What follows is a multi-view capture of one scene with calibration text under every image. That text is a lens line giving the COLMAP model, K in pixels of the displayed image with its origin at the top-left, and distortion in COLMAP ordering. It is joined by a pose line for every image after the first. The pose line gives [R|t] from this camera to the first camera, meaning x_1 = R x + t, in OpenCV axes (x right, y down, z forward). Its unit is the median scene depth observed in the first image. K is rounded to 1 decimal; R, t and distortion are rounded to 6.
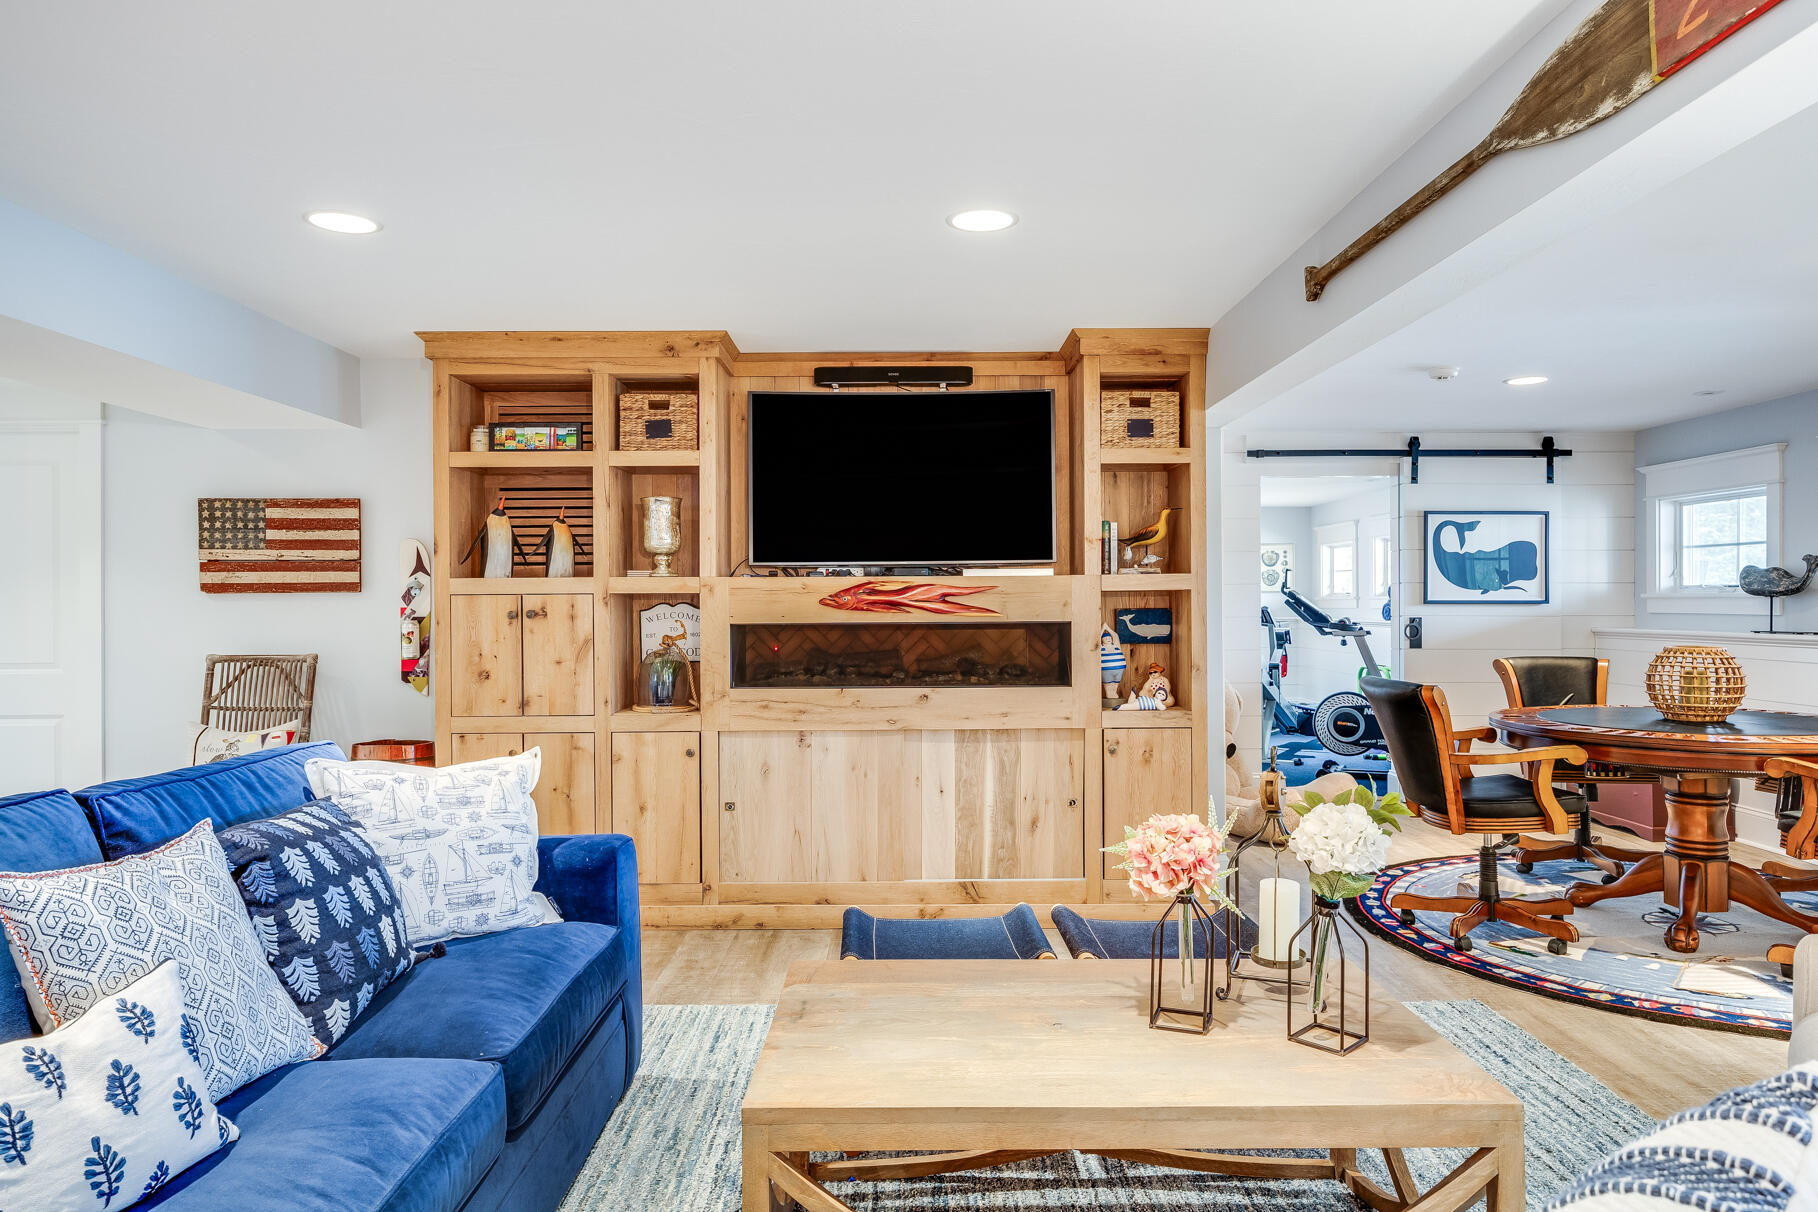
lens RADIAL K [[1141.2, 0, 908.9], [0, 1141.2, 604.0], [0, 0, 1]] dist [-0.004578, 0.002535]
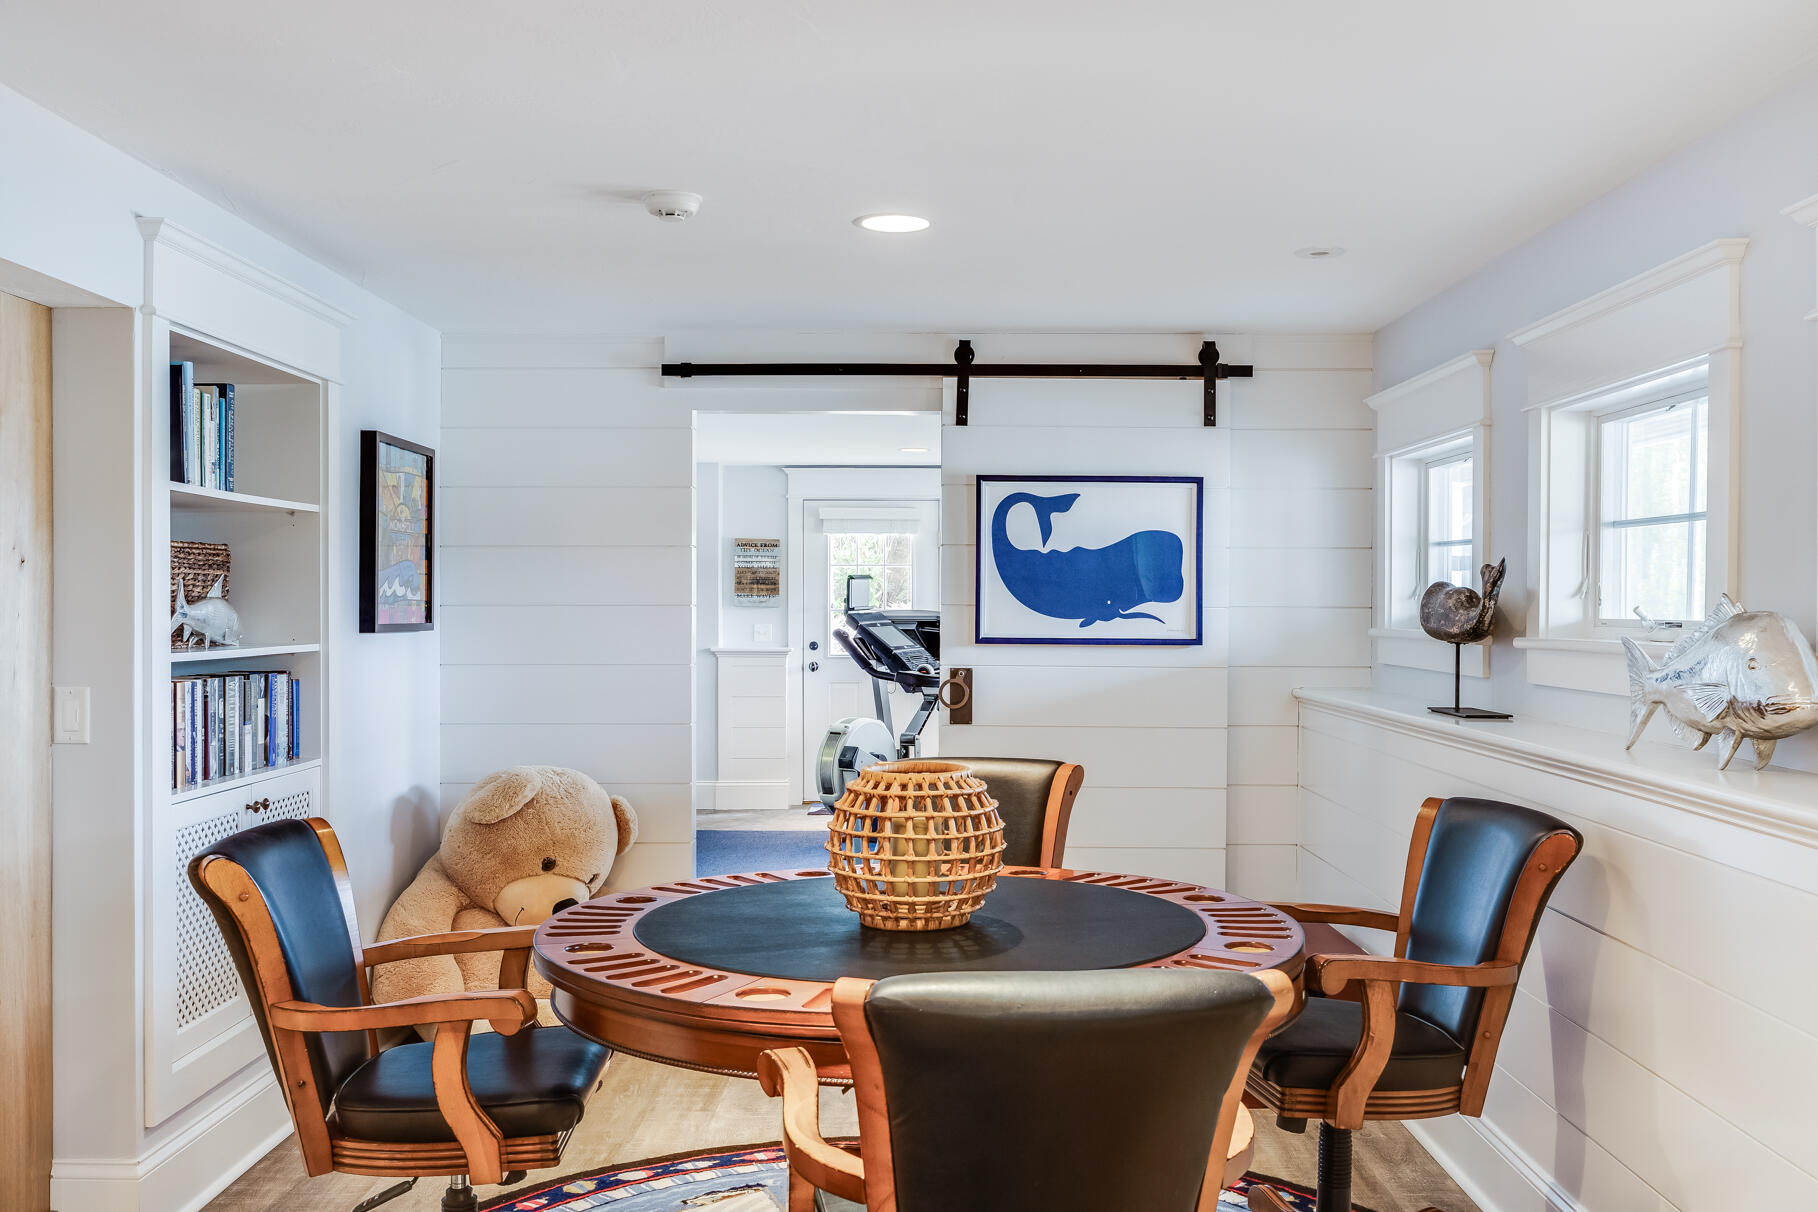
lens RADIAL K [[1674.1, 0, 911.3], [0, 1674.1, 607.2], [0, 0, 1]] dist [0.000542, 0.000000]
pose [[0.999848, 0.006759, -0.016071, 0.679634], [-0.006712, 0.999973, 0.002977, -0.031222], [0.016091, -0.002868, 0.999866, 0.297309]]
